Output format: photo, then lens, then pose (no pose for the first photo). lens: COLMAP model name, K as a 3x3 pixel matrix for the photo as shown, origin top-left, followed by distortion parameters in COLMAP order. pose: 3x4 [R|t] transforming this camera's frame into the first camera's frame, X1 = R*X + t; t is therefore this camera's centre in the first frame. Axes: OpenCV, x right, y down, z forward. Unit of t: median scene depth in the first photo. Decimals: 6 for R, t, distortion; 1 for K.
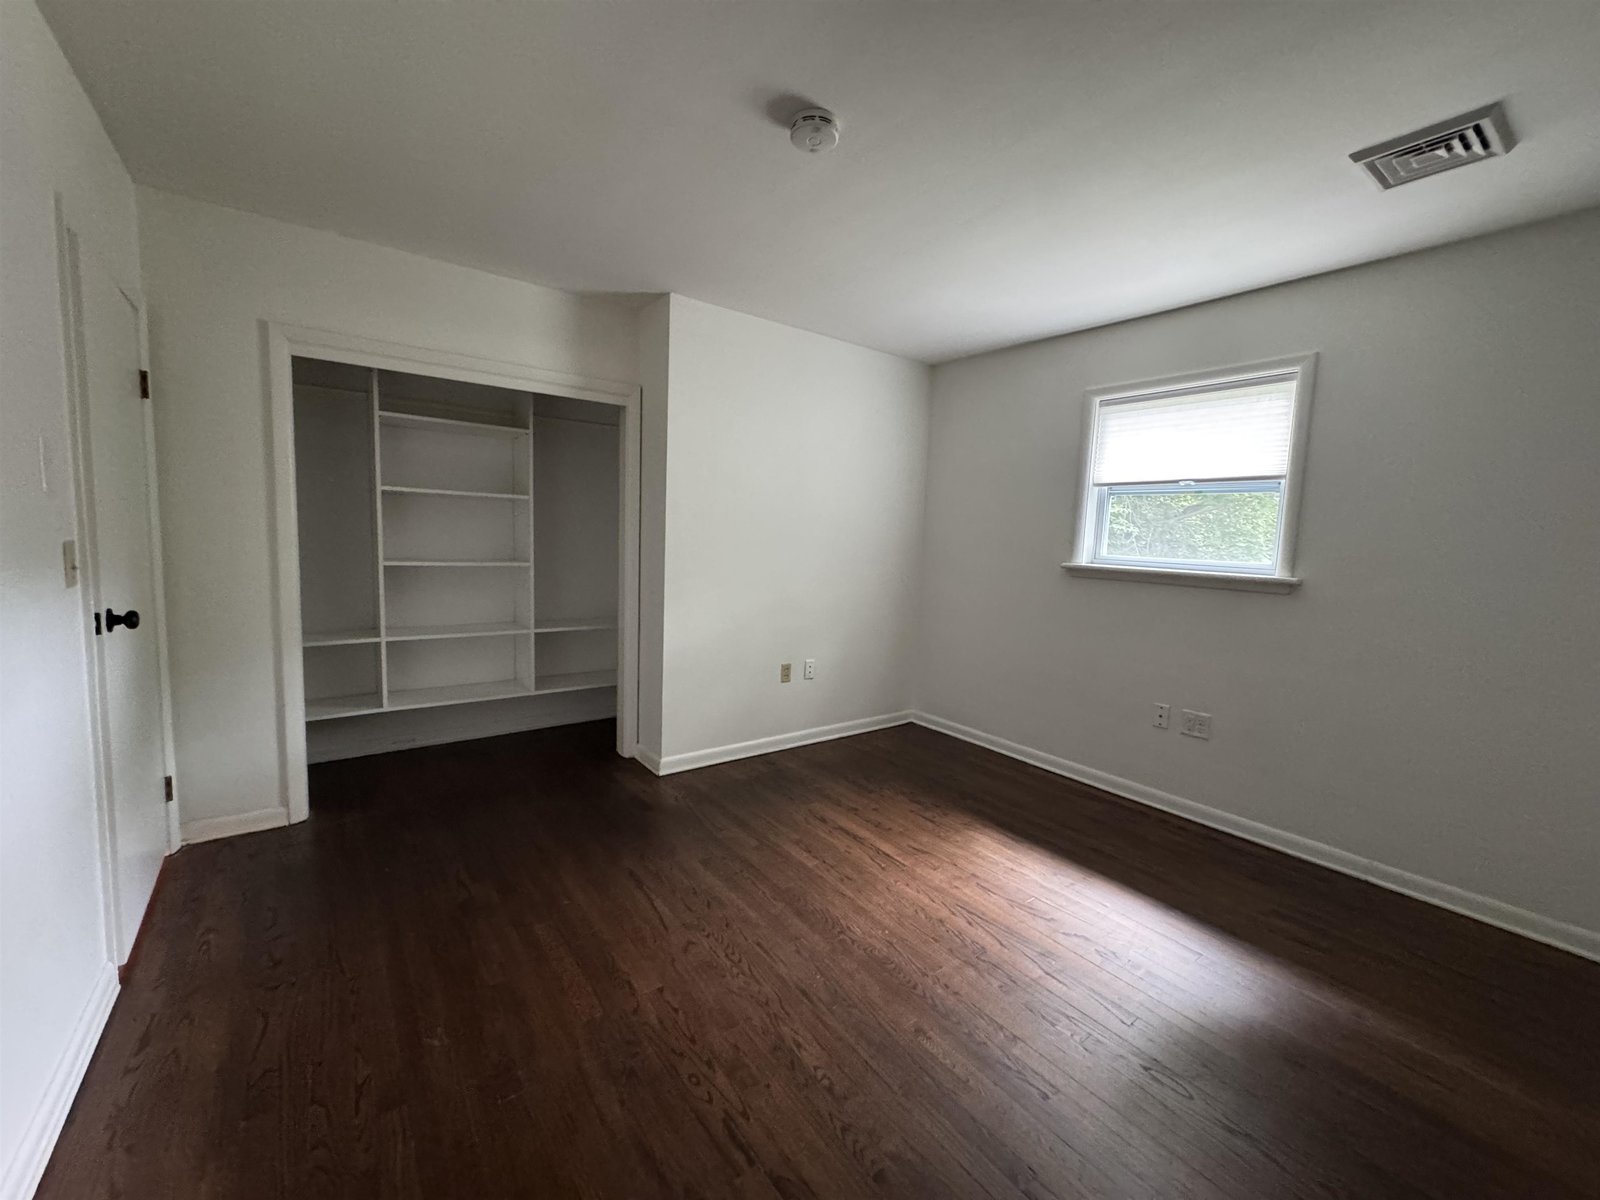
lens RADIAL K [[634.3, 0, 802.0], [0, 634.3, 598.4], [0, 0, 1]] dist [-0.000274, 0.000111]
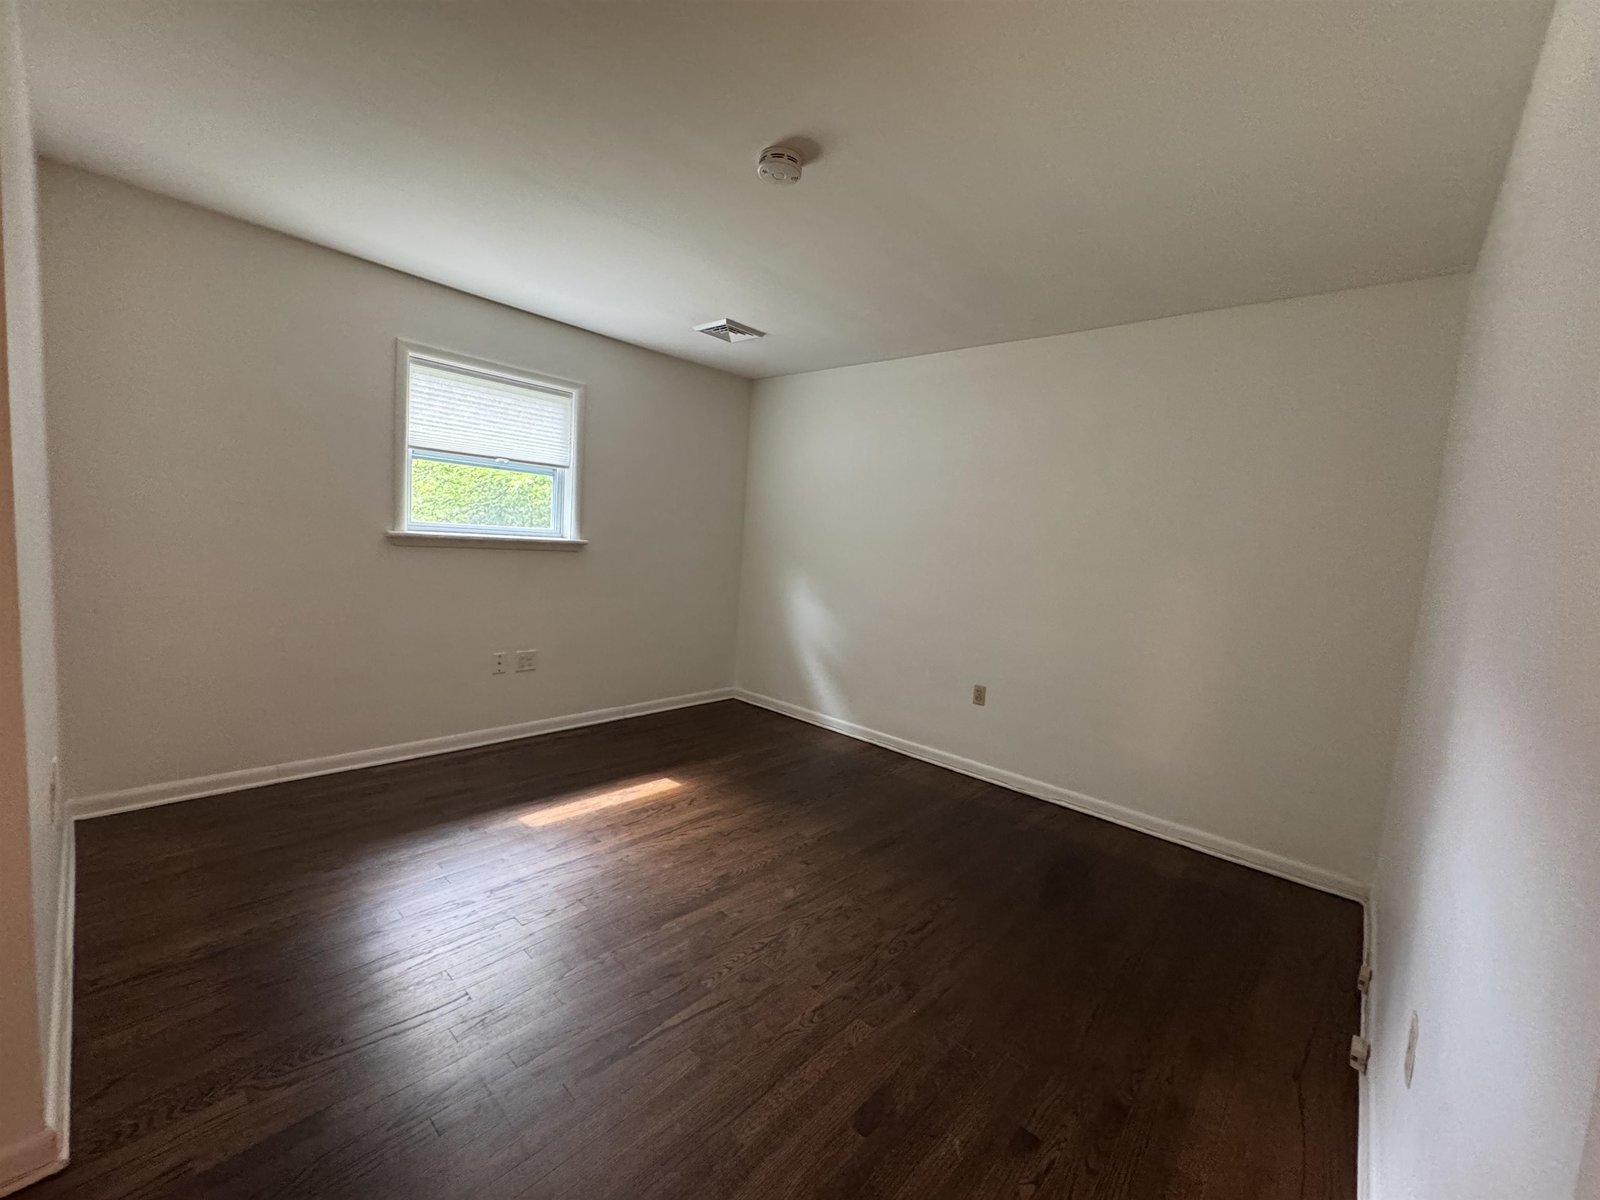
lens RADIAL K [[634.3, 0, 802.0], [0, 634.3, 598.4], [0, 0, 1]] dist [-0.000274, 0.000111]
pose [[-0.180115, -0.144130, 0.973029, -0.668845], [0.021821, 0.988378, 0.150442, -0.096659], [-0.983403, 0.048330, -0.174877, 0.691550]]
